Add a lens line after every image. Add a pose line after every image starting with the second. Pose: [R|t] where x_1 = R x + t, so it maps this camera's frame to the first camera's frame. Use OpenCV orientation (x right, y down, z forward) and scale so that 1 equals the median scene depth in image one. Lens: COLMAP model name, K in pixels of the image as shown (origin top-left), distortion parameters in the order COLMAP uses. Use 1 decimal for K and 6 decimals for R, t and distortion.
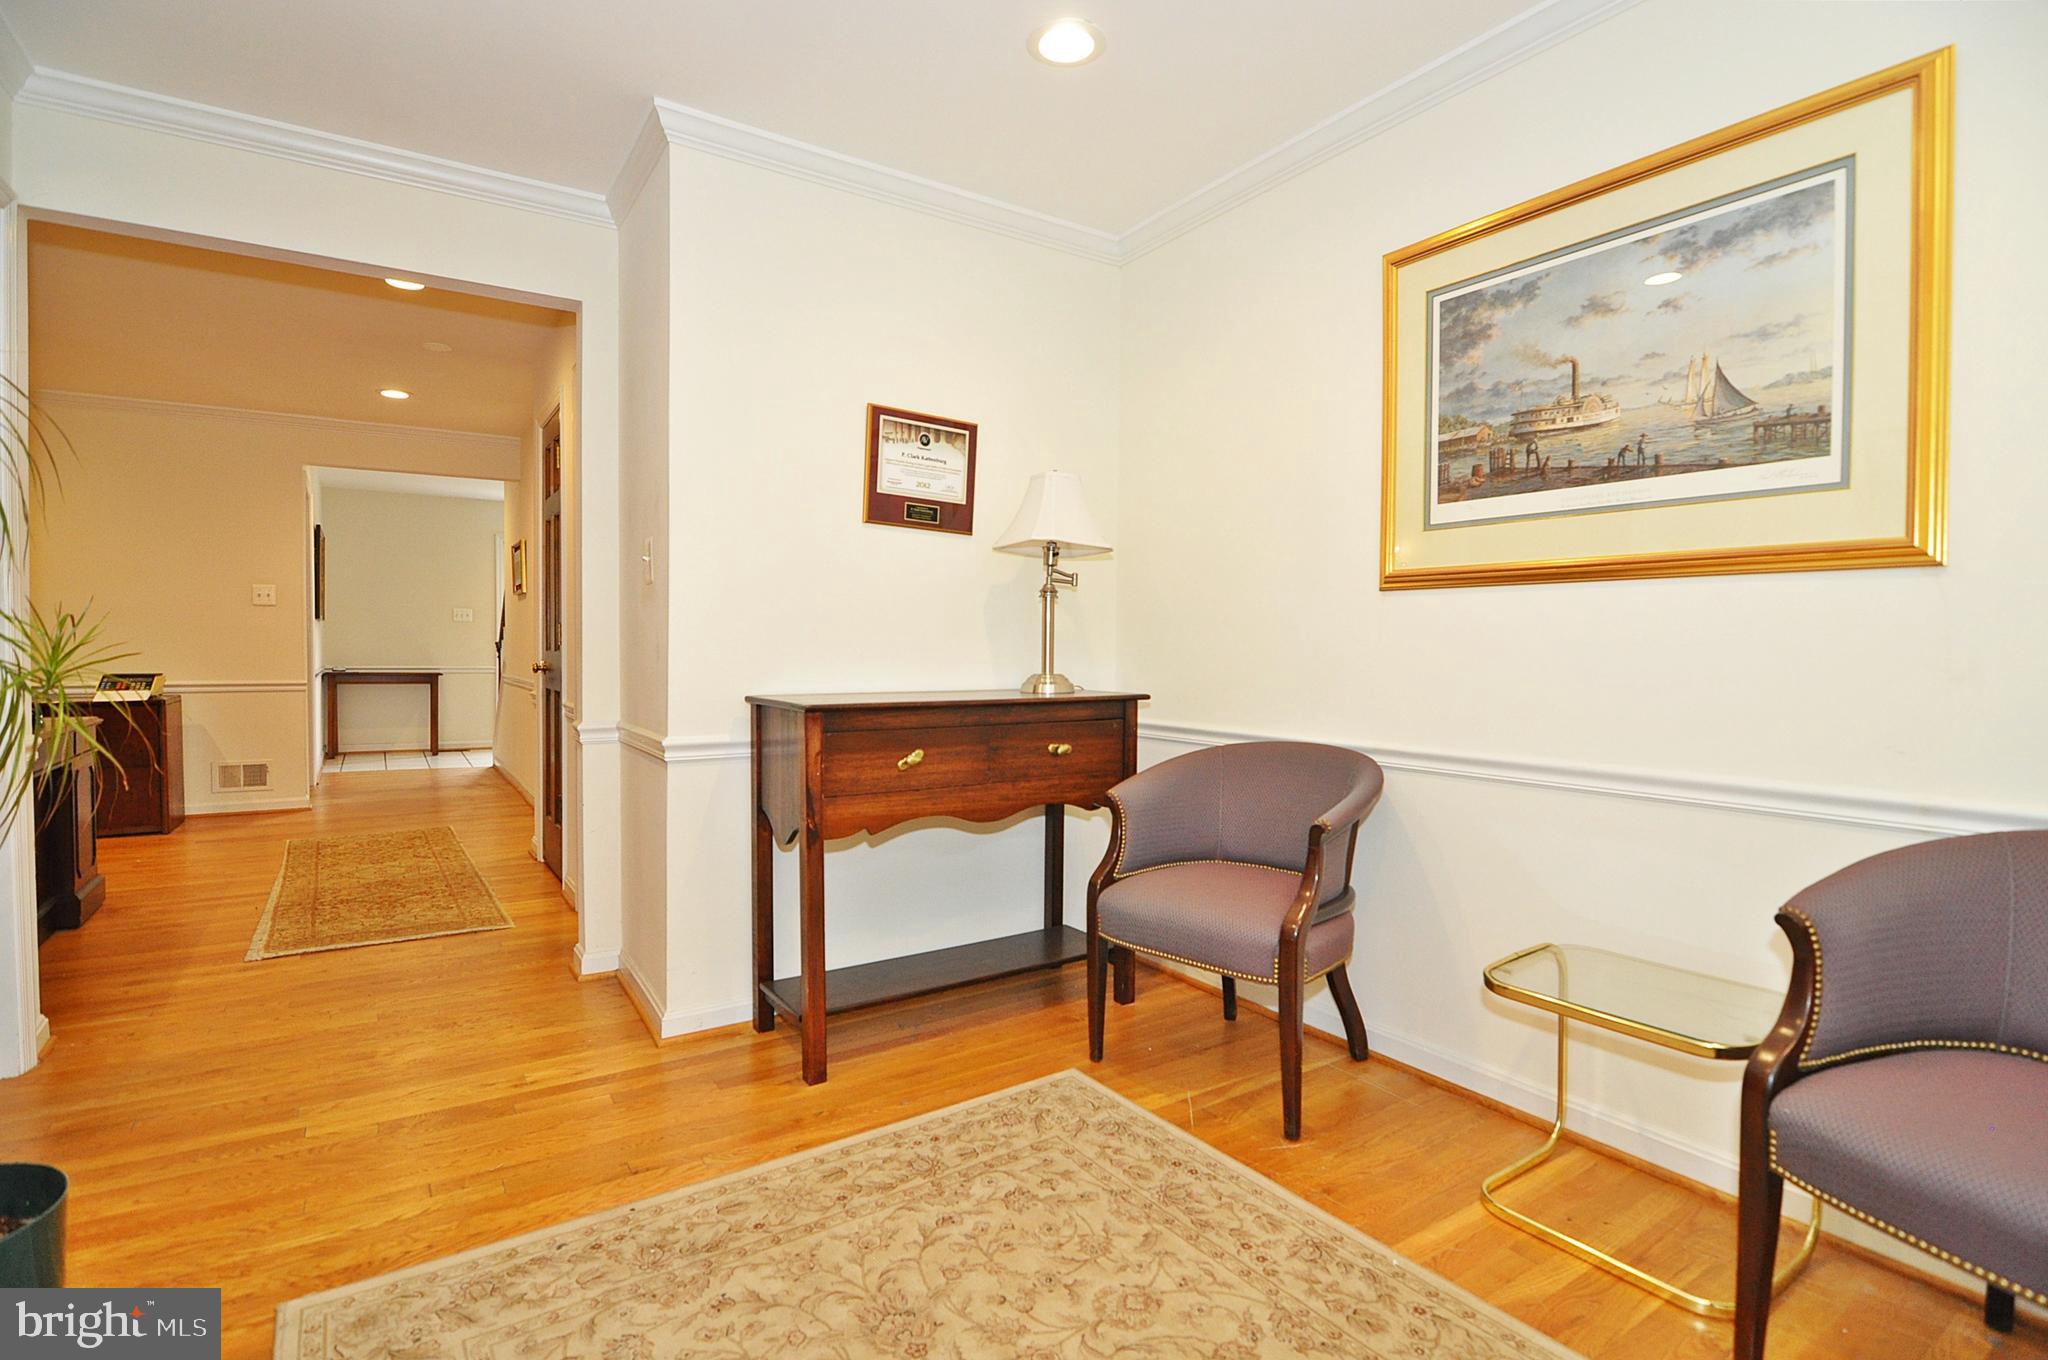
lens RADIAL K [[982.3, 0, 1028.5], [0, 982.3, 673.0], [0, 0, 1]] dist [-0.015091, -0.003907]
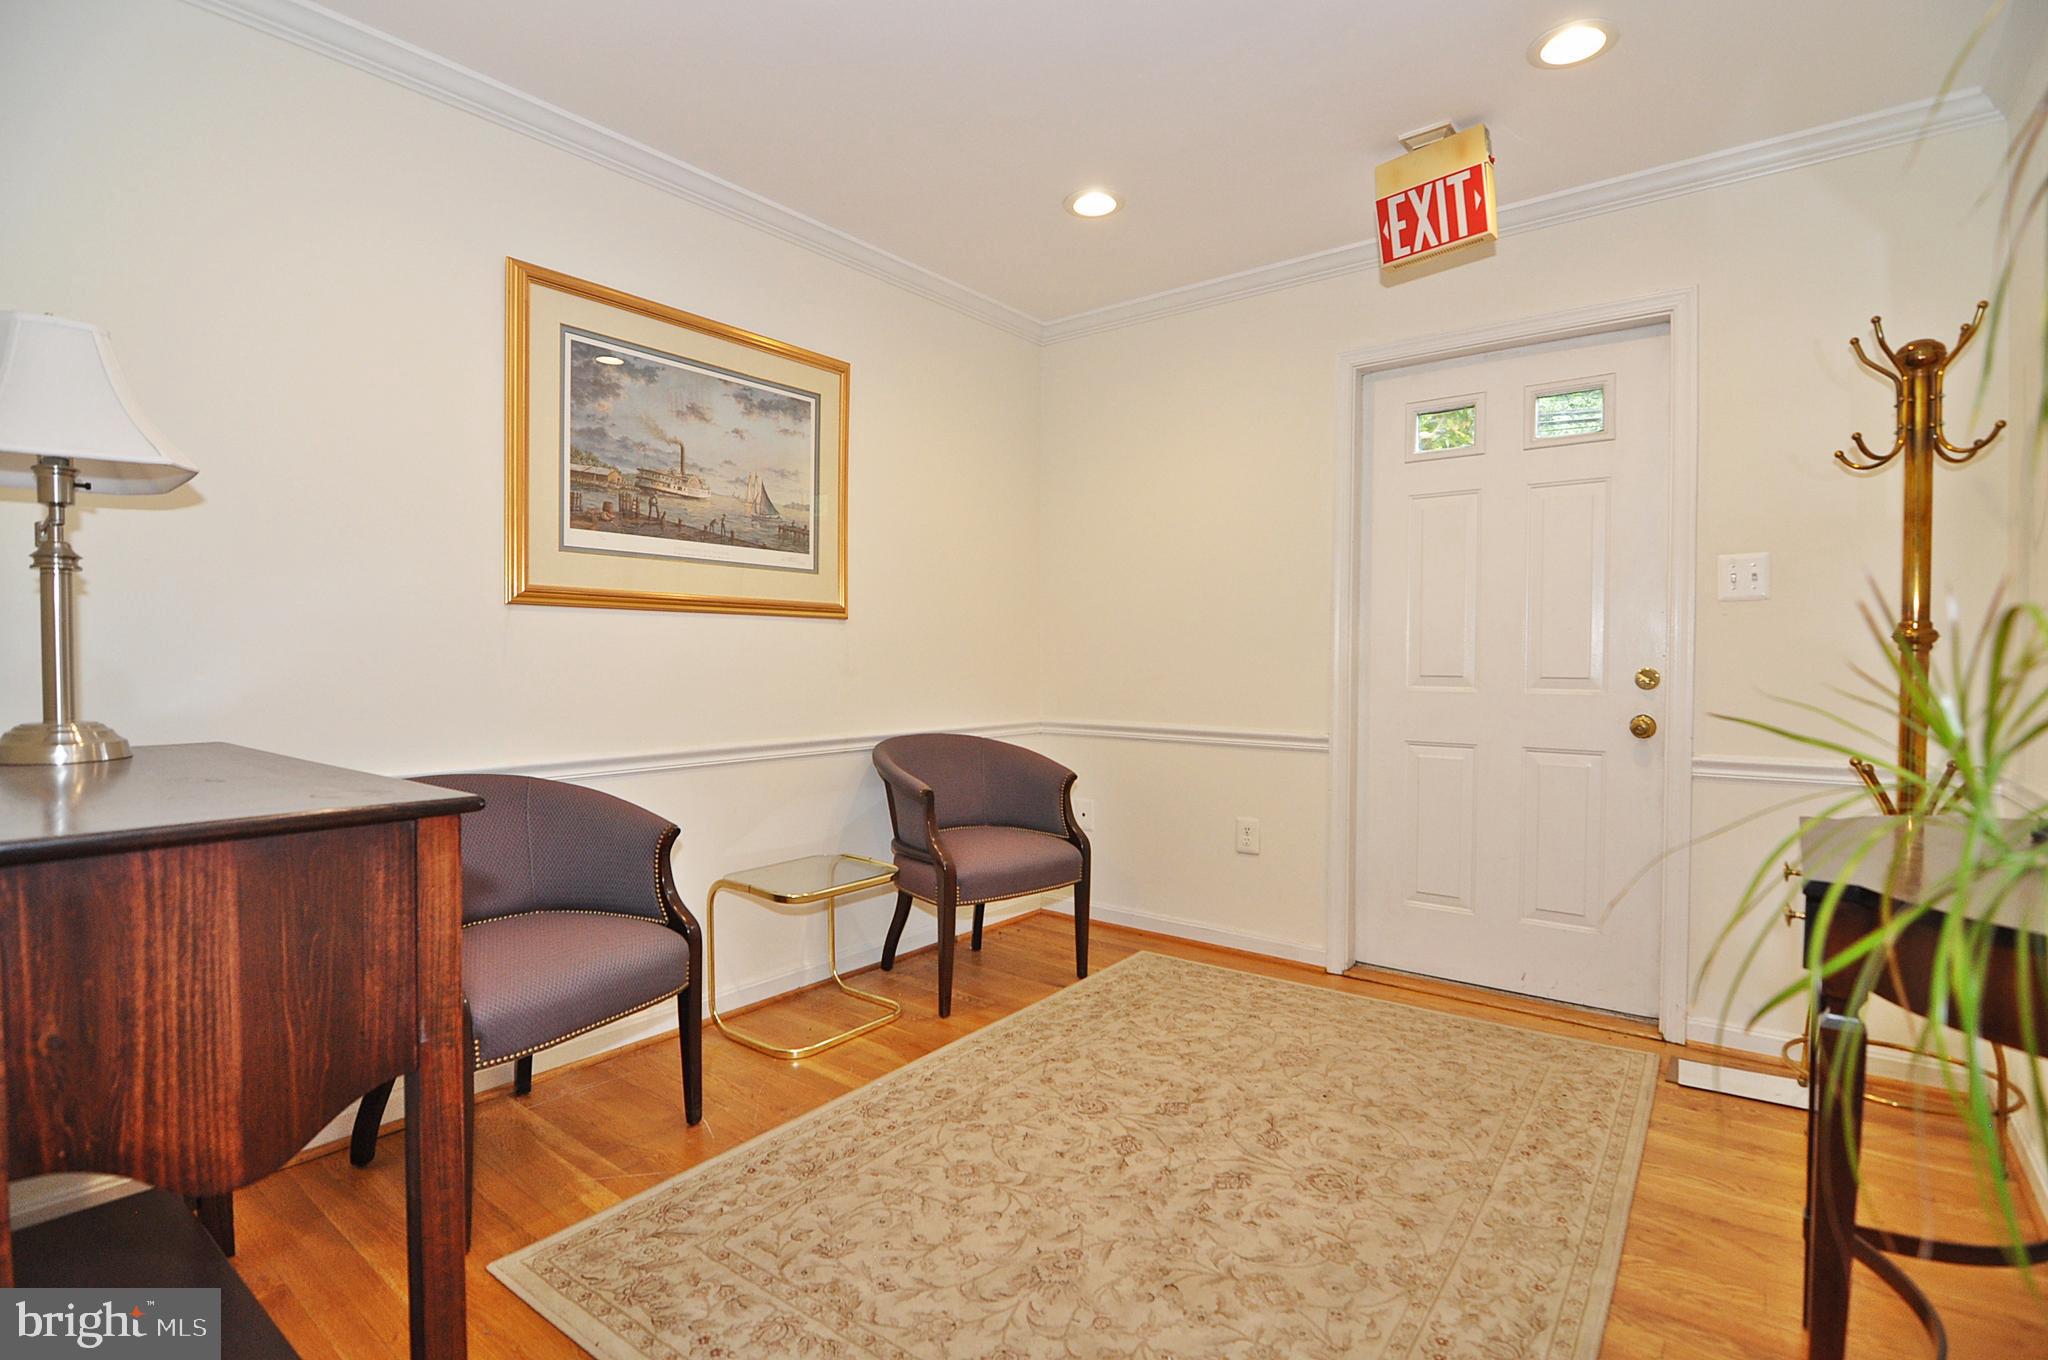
lens RADIAL K [[982.3, 0, 1011.3], [0, 982.3, 679.2], [0, 0, 1]] dist [-0.015091, -0.003907]
pose [[-0.307361, -0.023962, 0.951291, -0.786096], [0.025725, 0.999108, 0.033478, -0.032569], [-0.951245, 0.034761, -0.306470, 0.918109]]
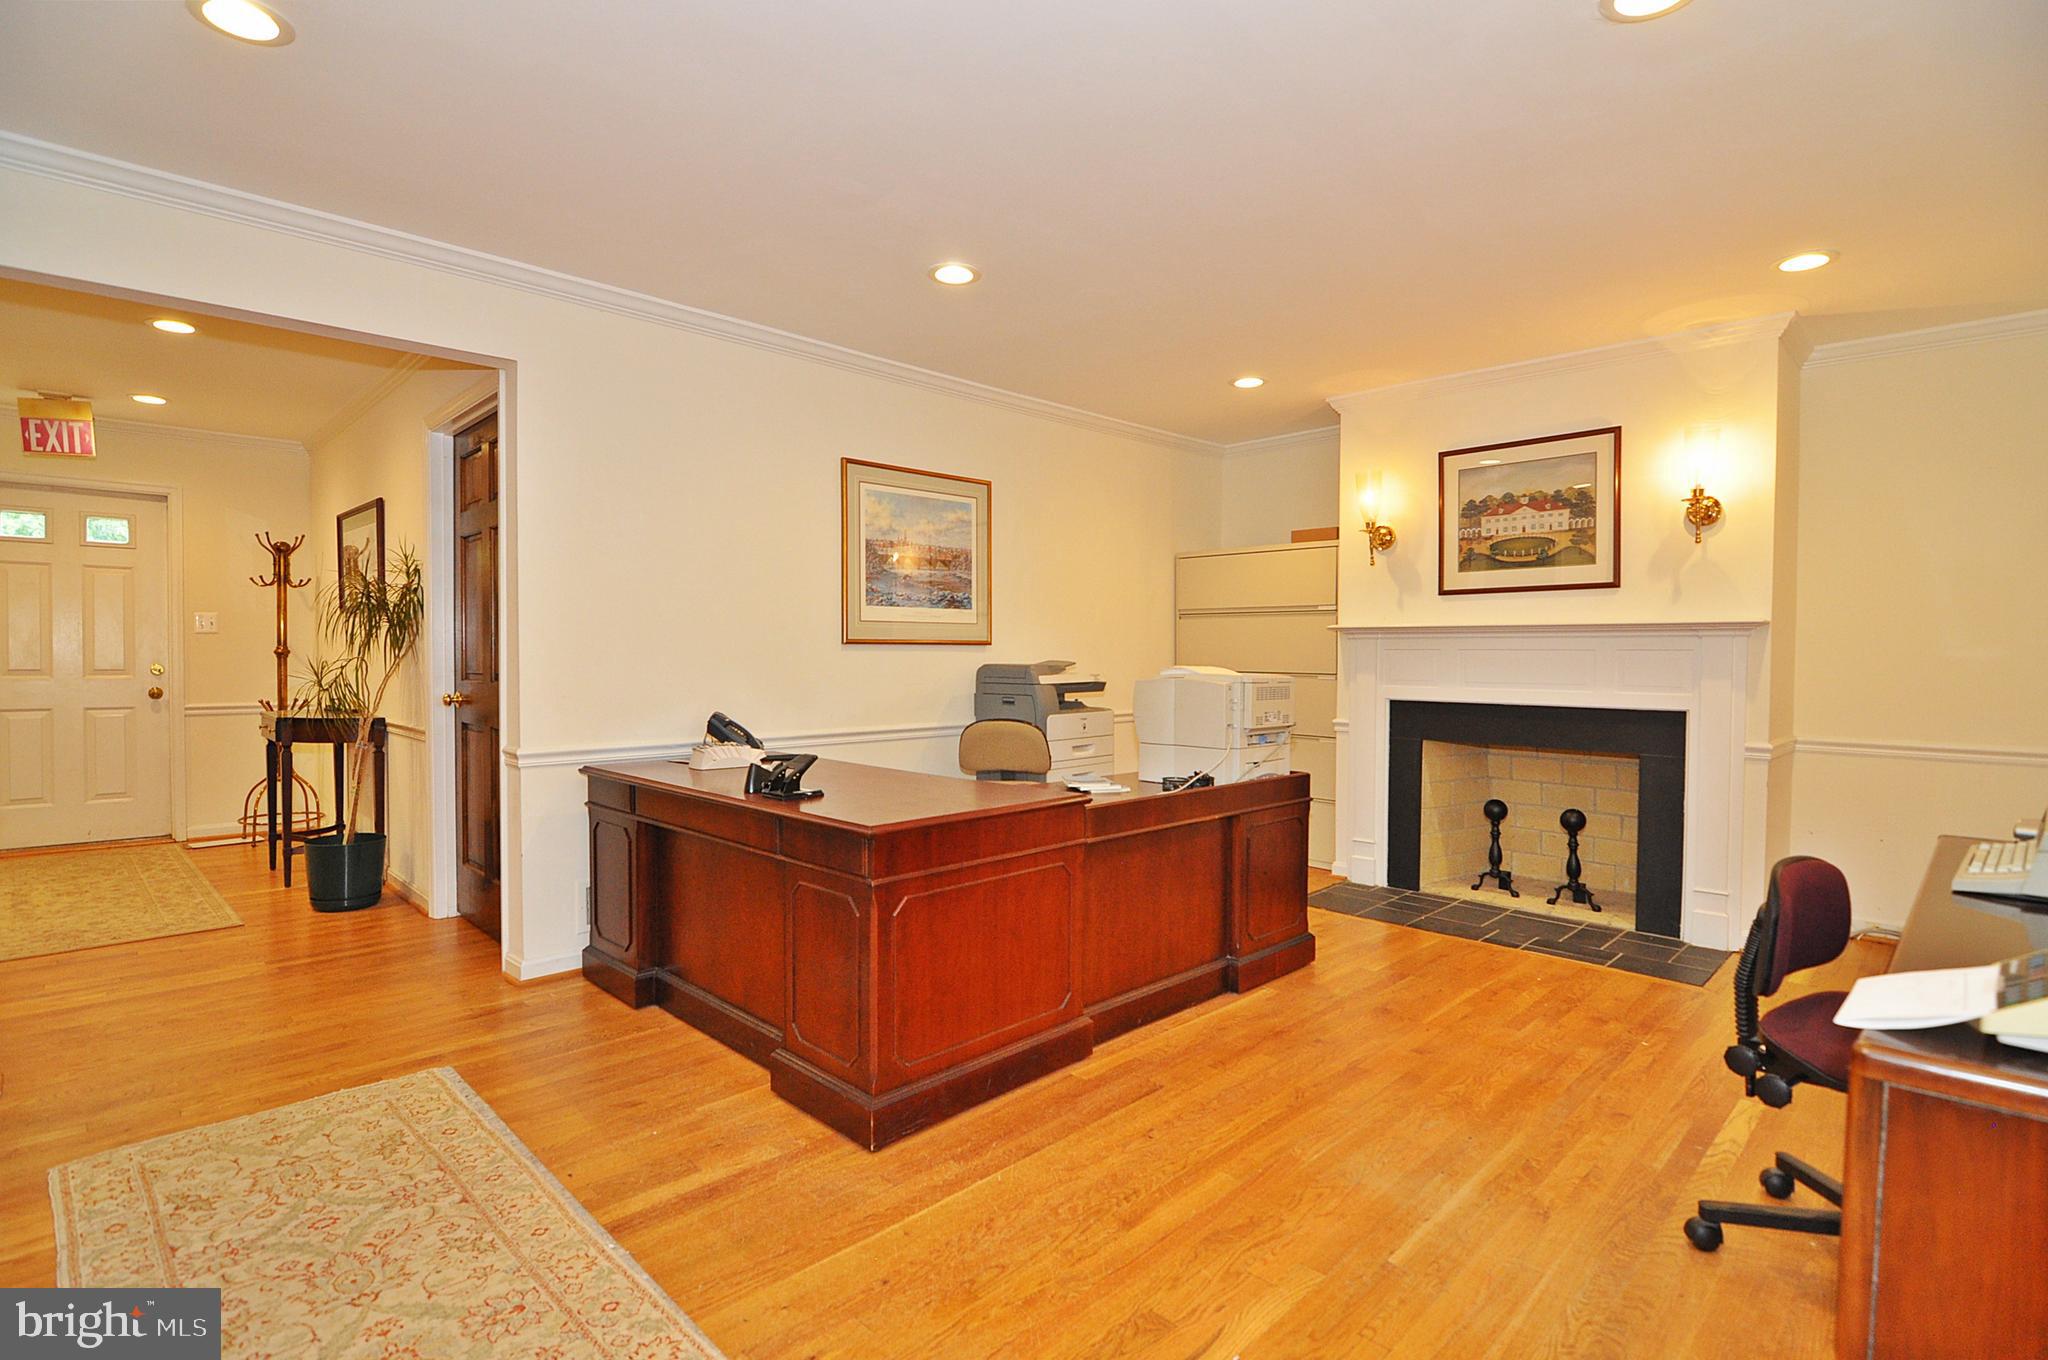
lens RADIAL K [[982.3, 0, 1029.6], [0, 982.3, 669.4], [0, 0, 1]] dist [-0.015091, -0.003907]
pose [[-0.982668, -0.008215, -0.185193, -1.558546], [-0.016346, 0.998966, 0.042427, -0.109907], [0.184653, 0.044719, -0.981786, 2.538505]]
